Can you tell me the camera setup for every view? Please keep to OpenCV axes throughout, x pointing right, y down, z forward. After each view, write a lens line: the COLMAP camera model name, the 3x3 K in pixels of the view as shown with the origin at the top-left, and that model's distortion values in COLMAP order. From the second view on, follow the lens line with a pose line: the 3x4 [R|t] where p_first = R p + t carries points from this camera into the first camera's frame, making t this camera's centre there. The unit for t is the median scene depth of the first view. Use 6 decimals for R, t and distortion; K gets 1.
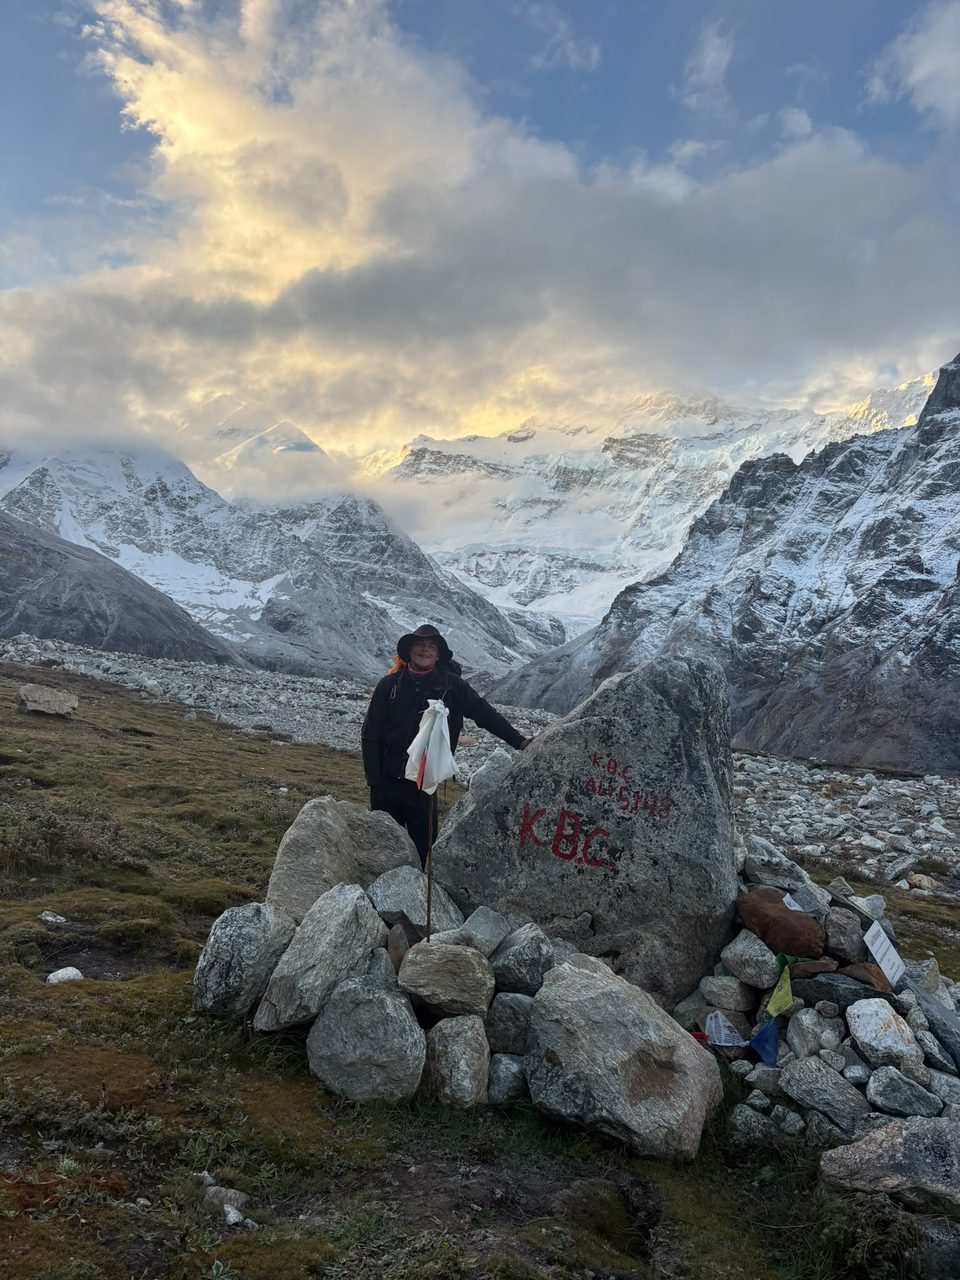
lens RADIAL K [[919.3, 0, 480.0], [0, 919.3, 640.0], [0, 0, 1]] dist [0.127184, -0.318869]
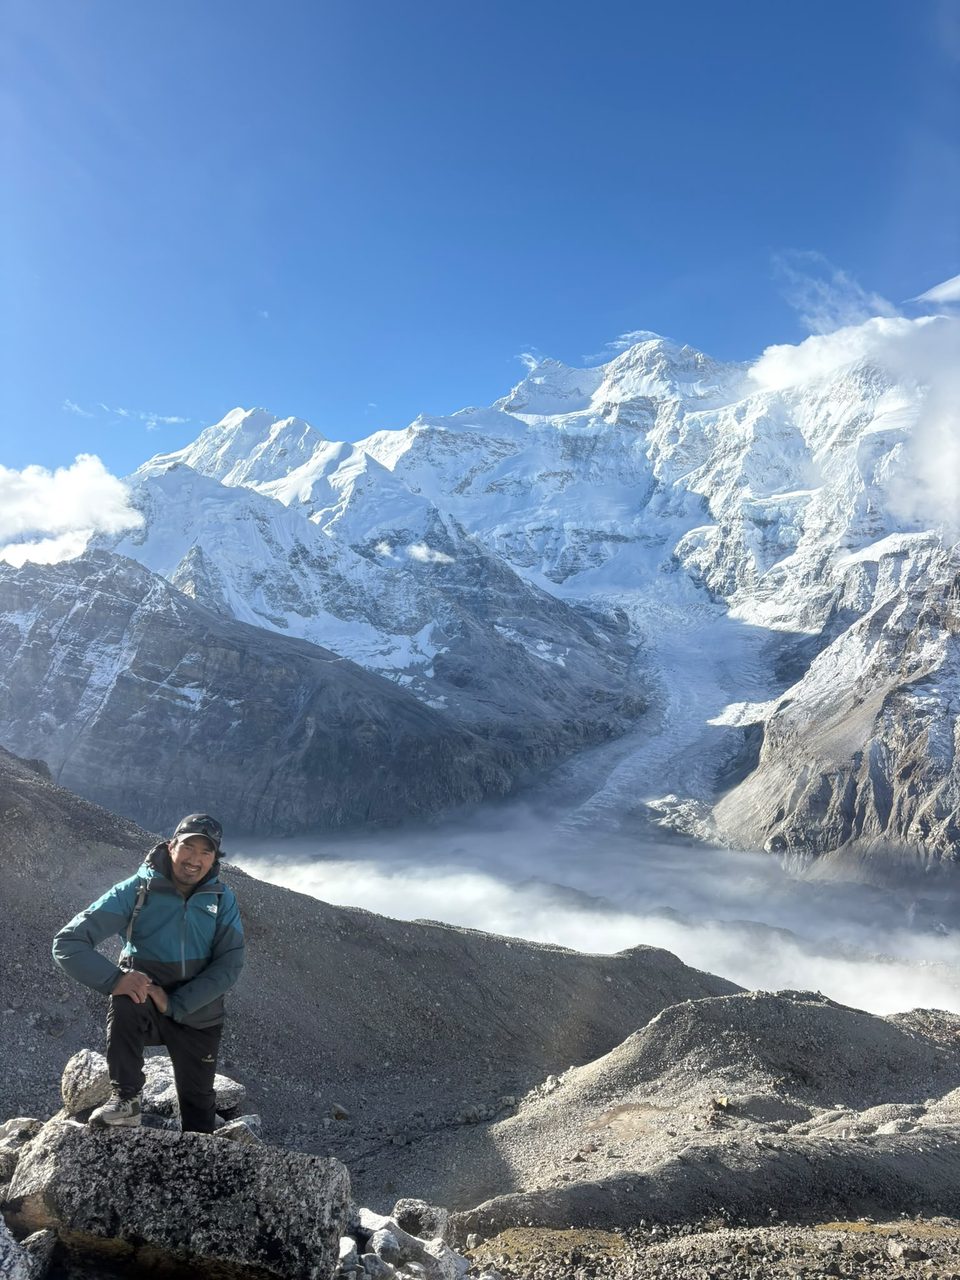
lens RADIAL K [[919.3, 0, 480.0], [0, 919.3, 640.0], [0, 0, 1]] dist [0.127184, -0.318869]
pose [[0.993439, -0.097930, 0.059063, -0.212351], [0.093087, 0.992452, 0.079834, -0.127270], [-0.066435, -0.073812, 0.995057, -0.077841]]
